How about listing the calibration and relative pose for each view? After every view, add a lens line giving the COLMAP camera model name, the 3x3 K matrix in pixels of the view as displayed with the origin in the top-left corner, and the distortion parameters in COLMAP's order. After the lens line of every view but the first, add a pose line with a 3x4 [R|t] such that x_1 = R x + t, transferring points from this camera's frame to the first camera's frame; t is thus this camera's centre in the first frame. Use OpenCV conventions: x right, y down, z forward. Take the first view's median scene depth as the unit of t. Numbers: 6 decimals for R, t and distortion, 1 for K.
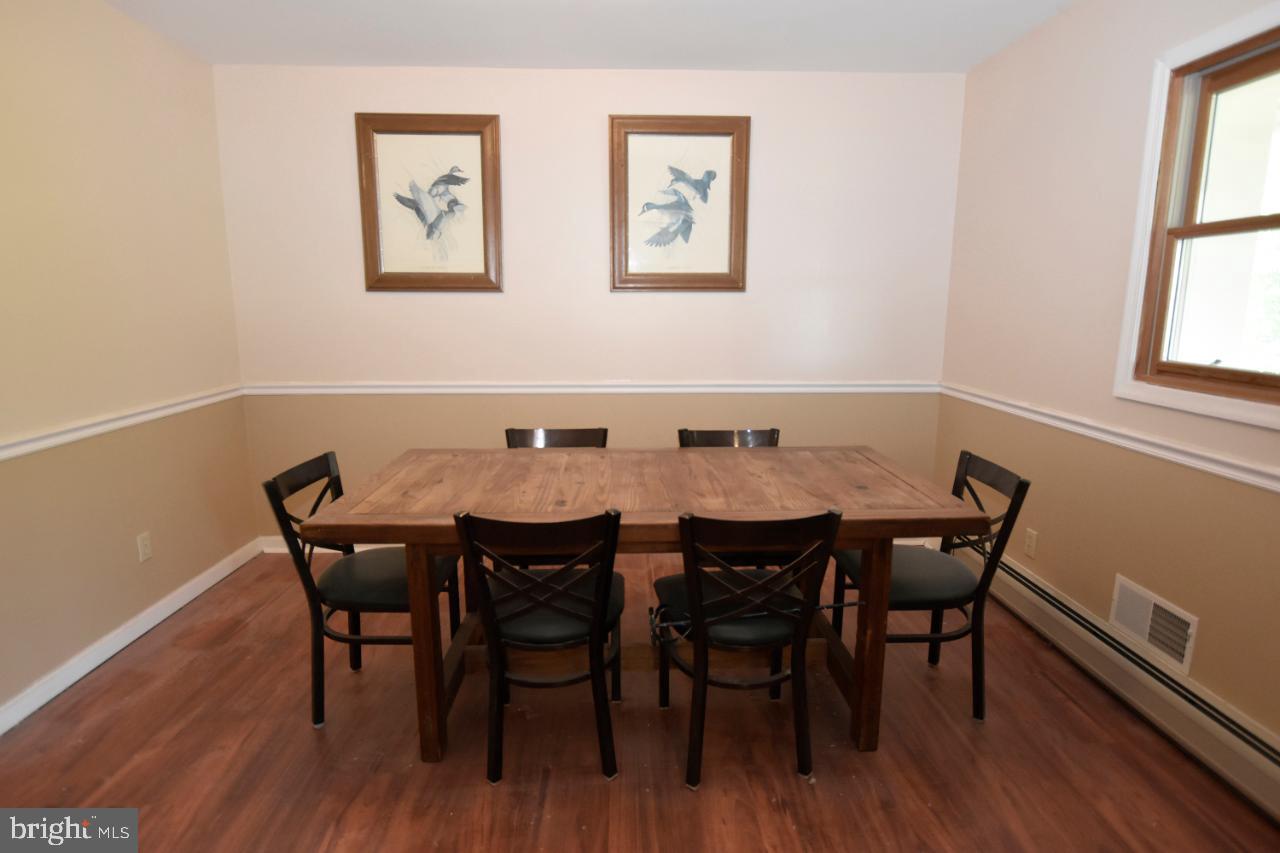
lens RADIAL K [[651.5, 0, 633.8], [0, 651.5, 422.6], [0, 0, 1]] dist [-0.029717, 0.001210]
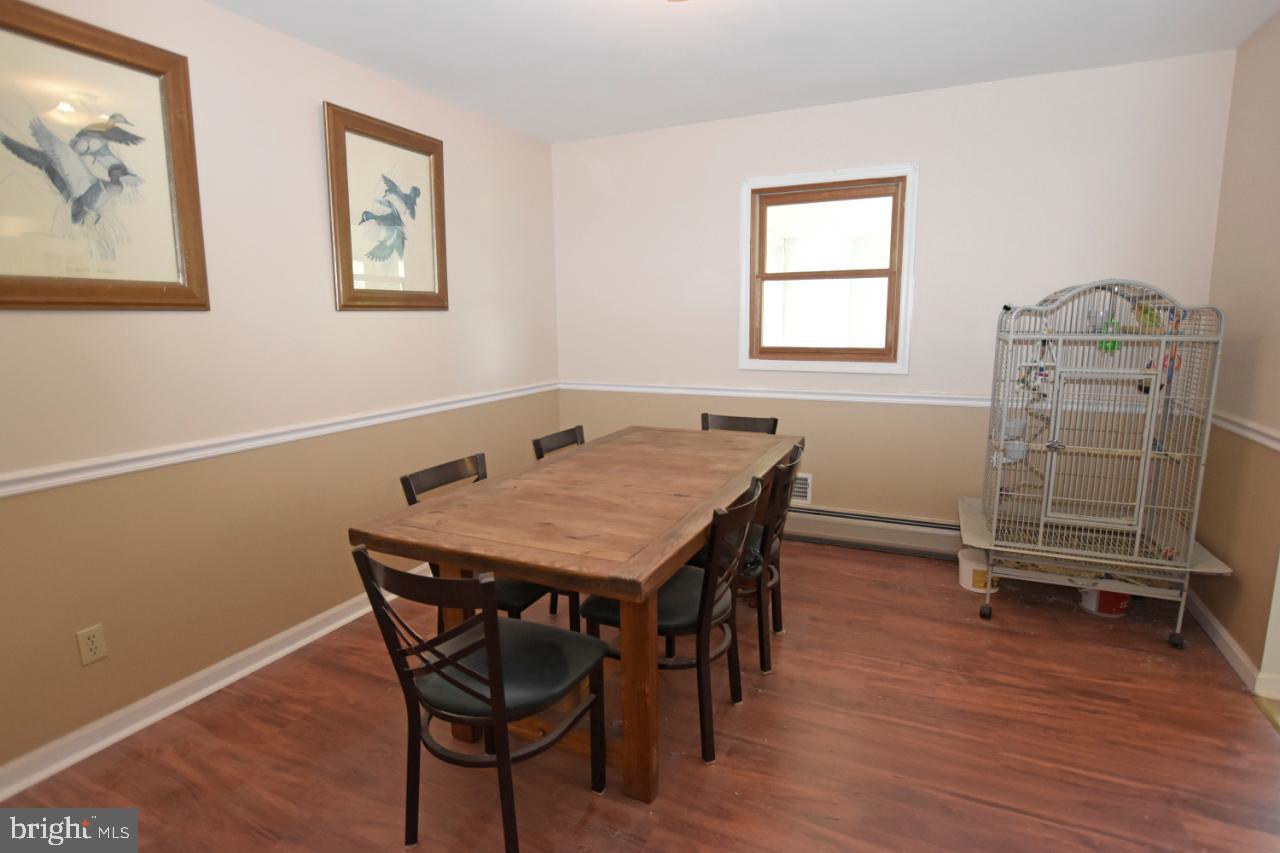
lens RADIAL K [[651.5, 0, 633.8], [0, 651.5, 422.6], [0, 0, 1]] dist [-0.029717, 0.001210]
pose [[0.445337, -0.148125, 0.883025, -0.640183], [0.177899, 0.981196, 0.074873, -0.055945], [-0.877512, 0.123745, 0.463314, 0.305093]]
